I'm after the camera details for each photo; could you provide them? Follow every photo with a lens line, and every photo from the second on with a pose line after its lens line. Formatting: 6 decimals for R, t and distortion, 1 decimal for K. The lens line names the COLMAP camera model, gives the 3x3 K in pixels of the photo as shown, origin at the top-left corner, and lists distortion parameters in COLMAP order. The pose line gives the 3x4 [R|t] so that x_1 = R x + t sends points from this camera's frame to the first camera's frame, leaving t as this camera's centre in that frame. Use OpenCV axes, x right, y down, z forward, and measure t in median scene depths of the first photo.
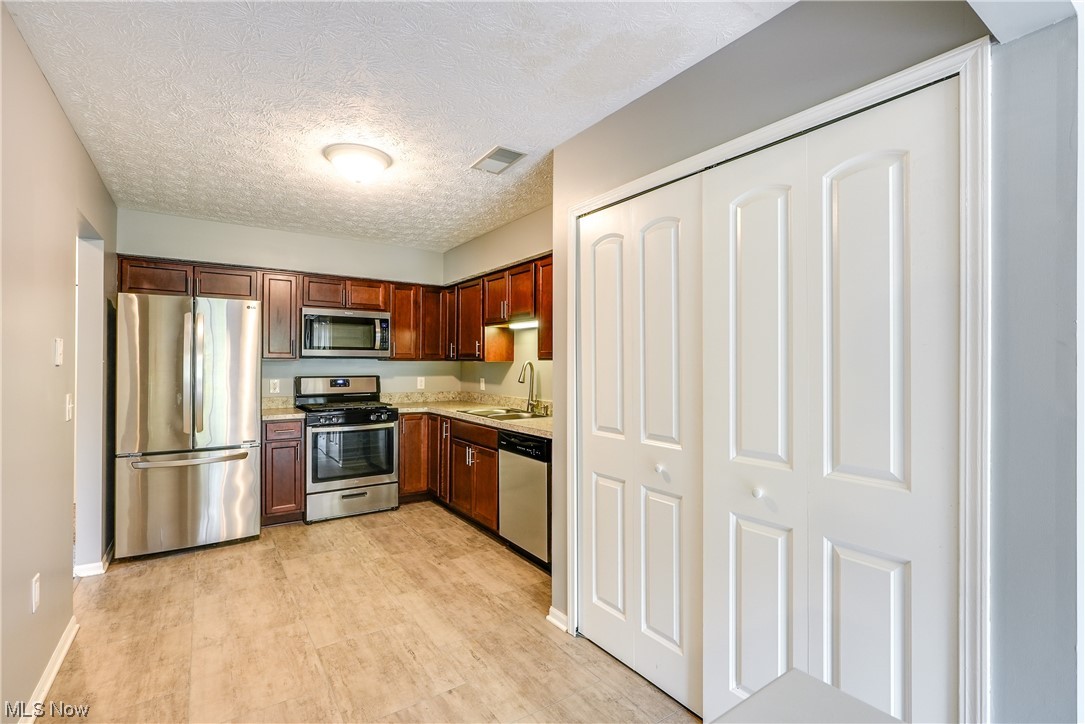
lens RADIAL K [[500.3, 0, 547.6], [0, 500.3, 360.4], [0, 0, 1]] dist [-0.010161, 0.001709]
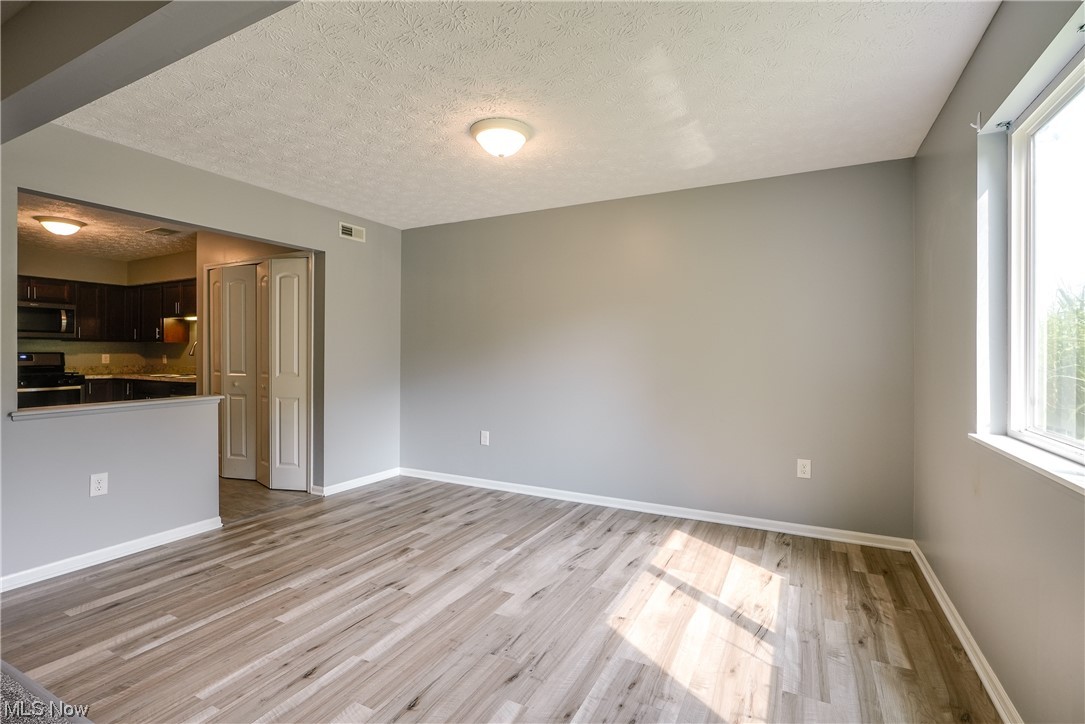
lens RADIAL K [[500.3, 0, 530.4], [0, 500.3, 357.6], [0, 0, 1]] dist [-0.010161, 0.001709]
pose [[0.890008, -0.005904, 0.455907, 0.184168], [-0.002413, 0.999841, 0.017658, 0.021706], [-0.455939, -0.016816, 0.889852, -0.853680]]
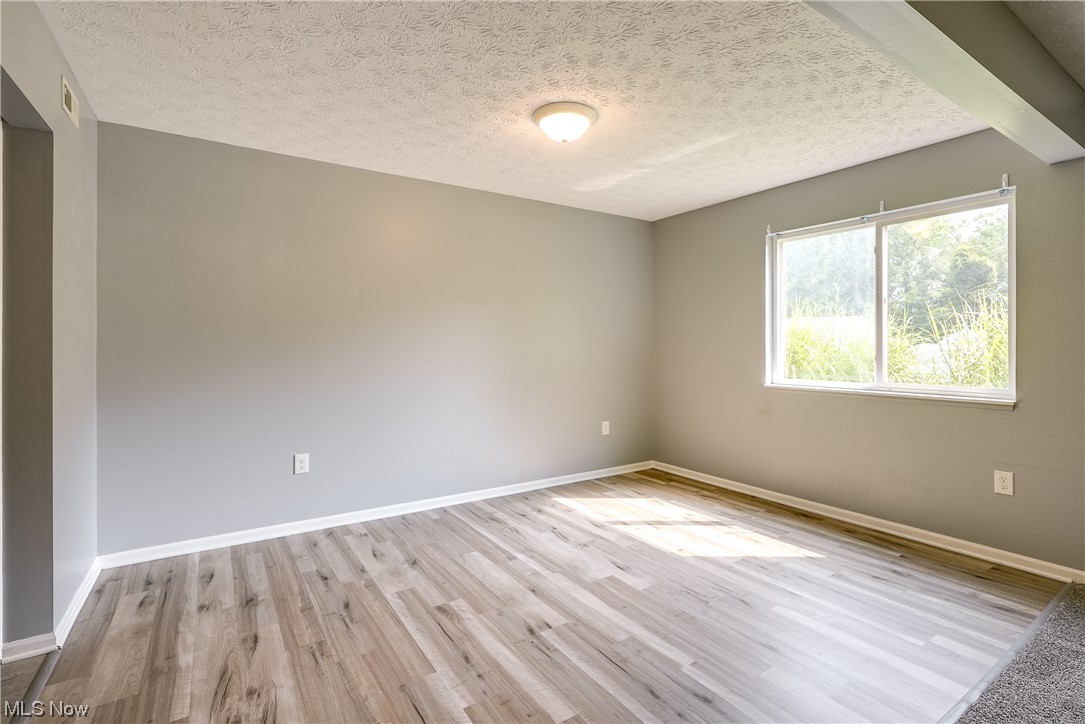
lens RADIAL K [[526.1, 0, 554.3], [0, 526.1, 343.0], [0, 0, 1]] dist [-0.005735, 0.002176]
pose [[0.013271, -0.001738, 0.999910, -0.226048], [-0.006026, 0.999980, 0.001818, 0.025636], [-0.999894, -0.006049, 0.013260, -0.237515]]
